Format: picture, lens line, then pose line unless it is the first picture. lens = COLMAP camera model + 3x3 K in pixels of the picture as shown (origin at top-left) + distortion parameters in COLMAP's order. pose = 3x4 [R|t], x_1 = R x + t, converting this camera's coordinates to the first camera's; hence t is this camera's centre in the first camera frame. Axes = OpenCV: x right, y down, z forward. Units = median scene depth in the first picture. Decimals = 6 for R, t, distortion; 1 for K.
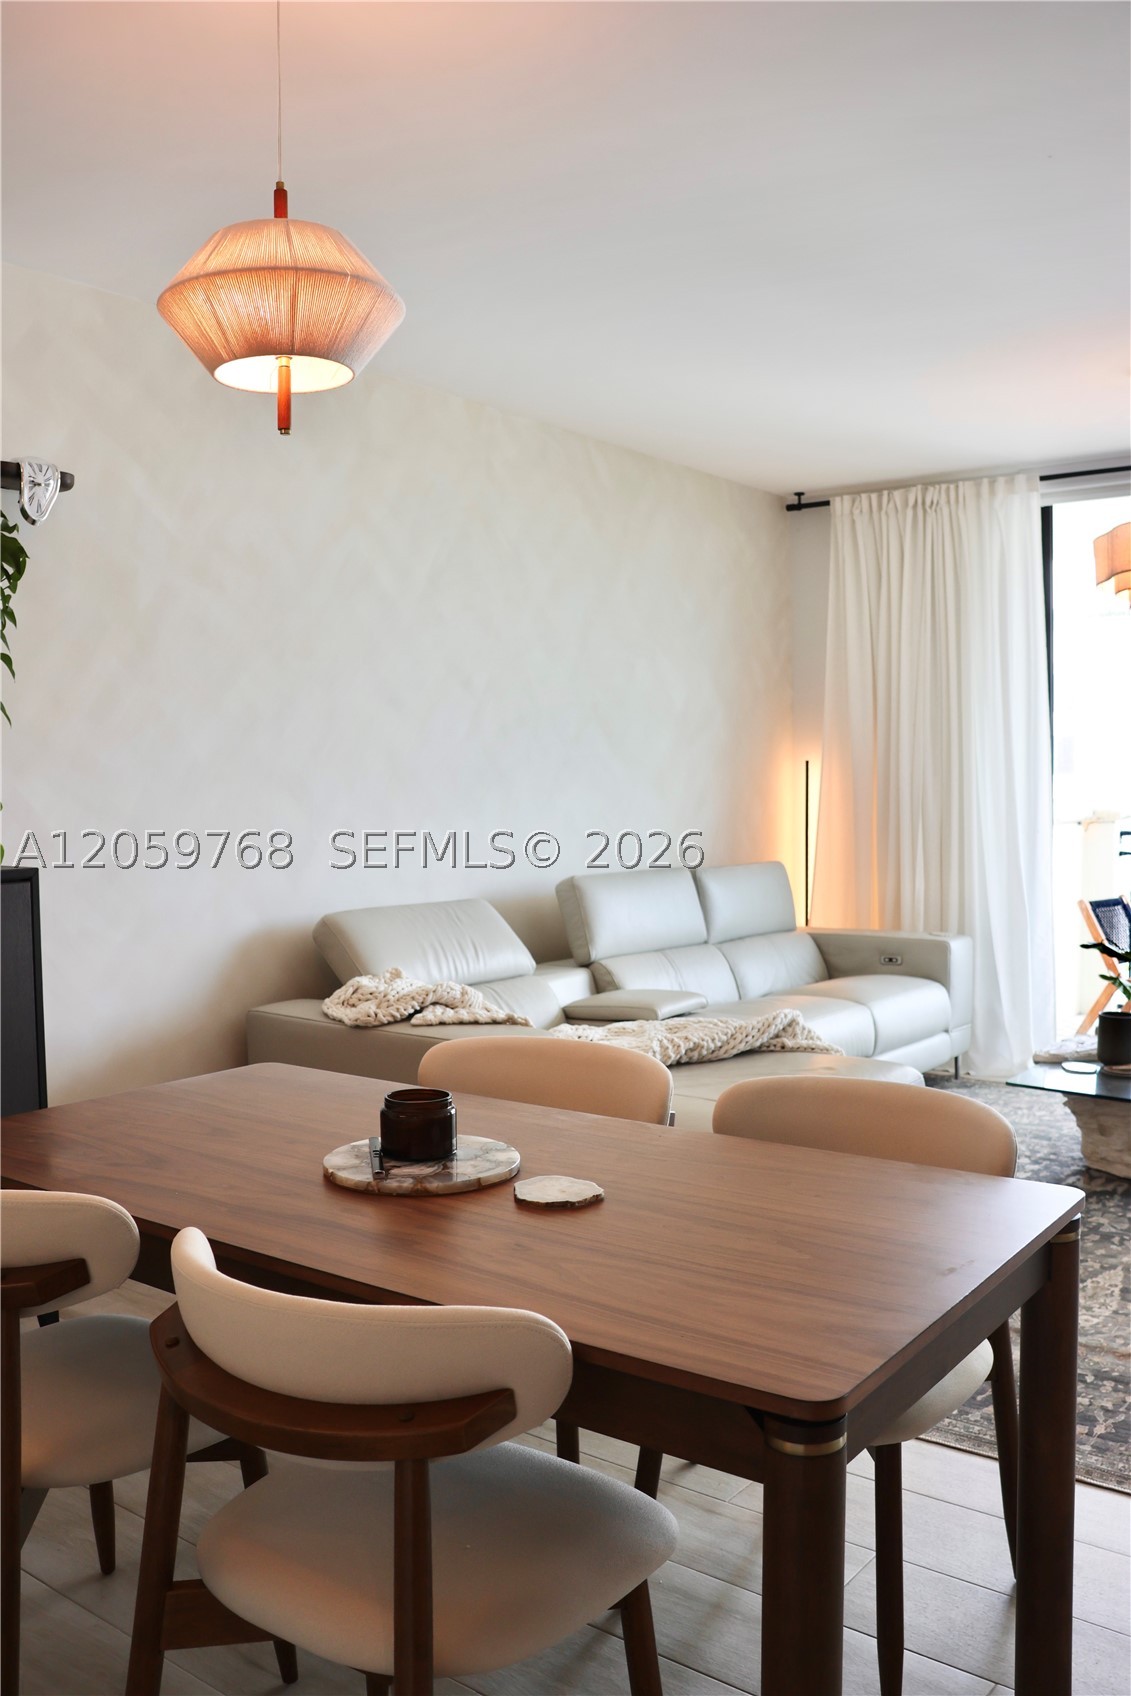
lens RADIAL K [[1389.9, 0, 565.5], [0, 1389.9, 848.0], [0, 0, 1]] dist [-0.125864, 0.075149]
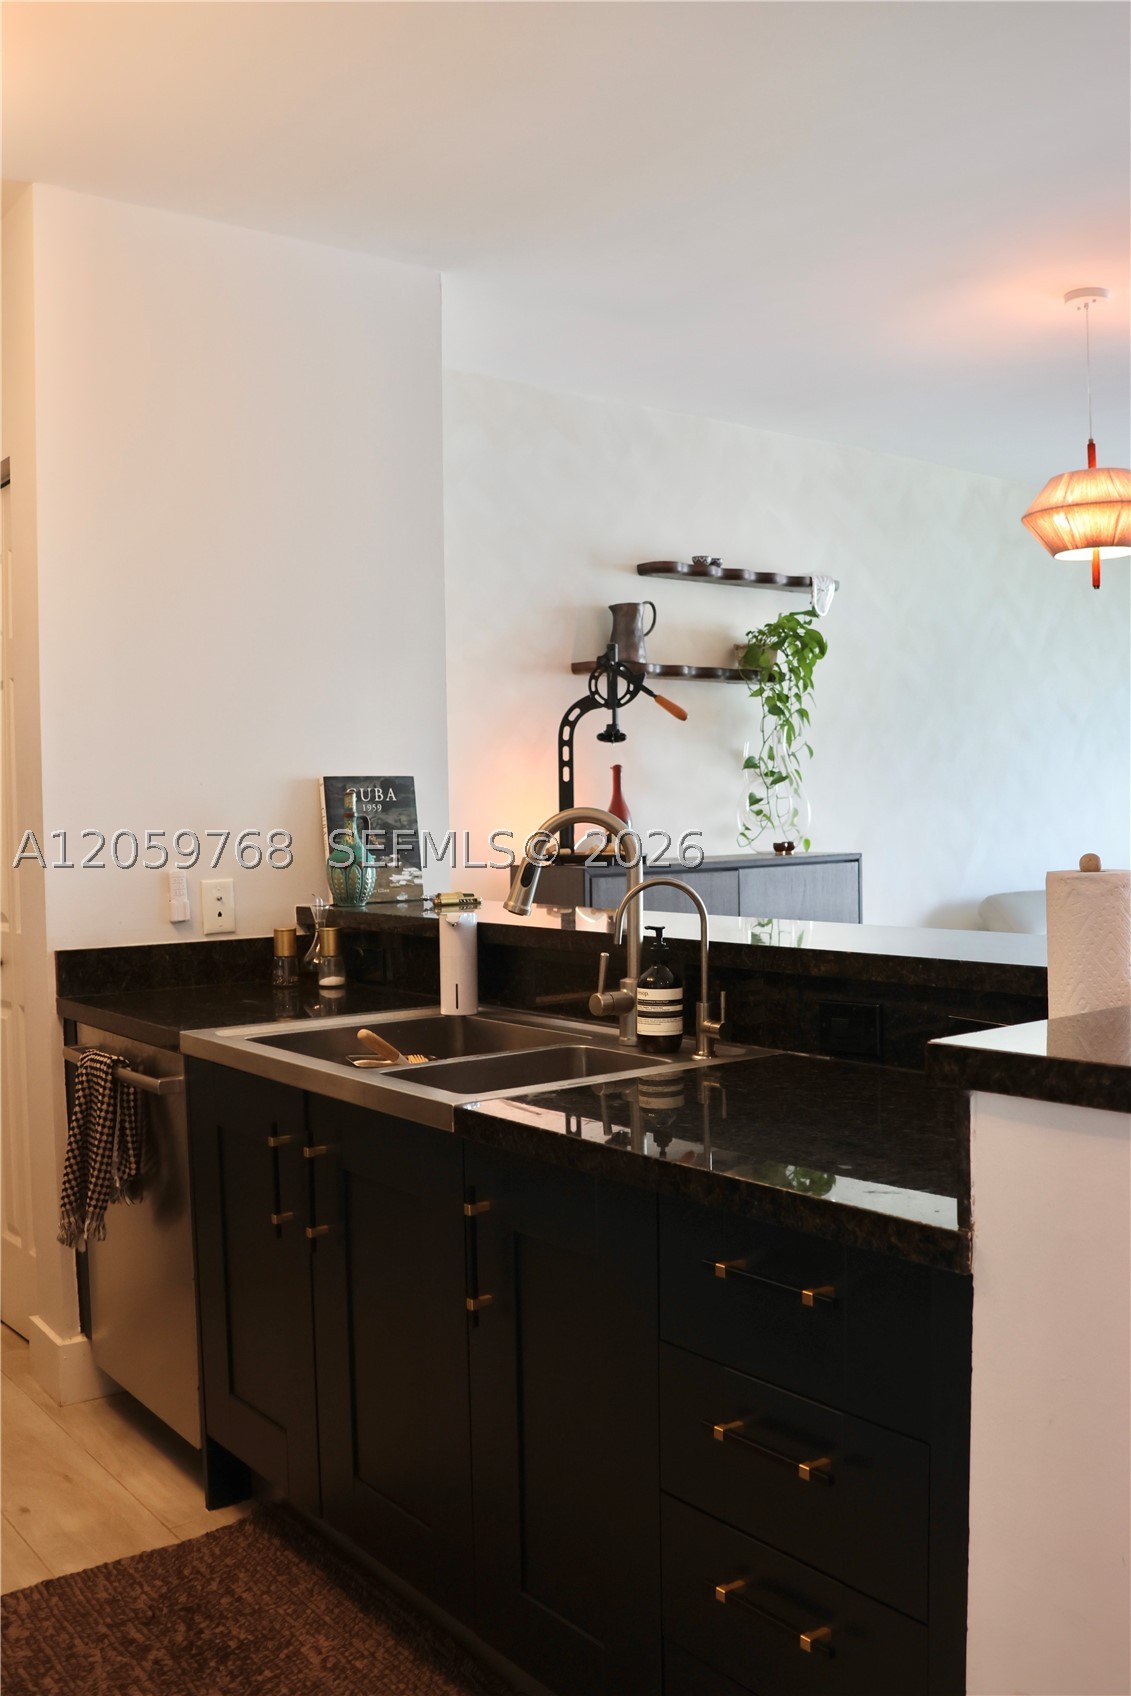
lens RADIAL K [[1455.7, 0, 565.5], [0, 1455.7, 848.0], [0, 0, 1]] dist [-0.179351, 0.115741]
pose [[0.962506, 0.004142, -0.271230, -0.209237], [-0.007438, 0.999910, -0.011123, 0.022616], [0.271160, 0.012724, 0.962450, -0.490229]]
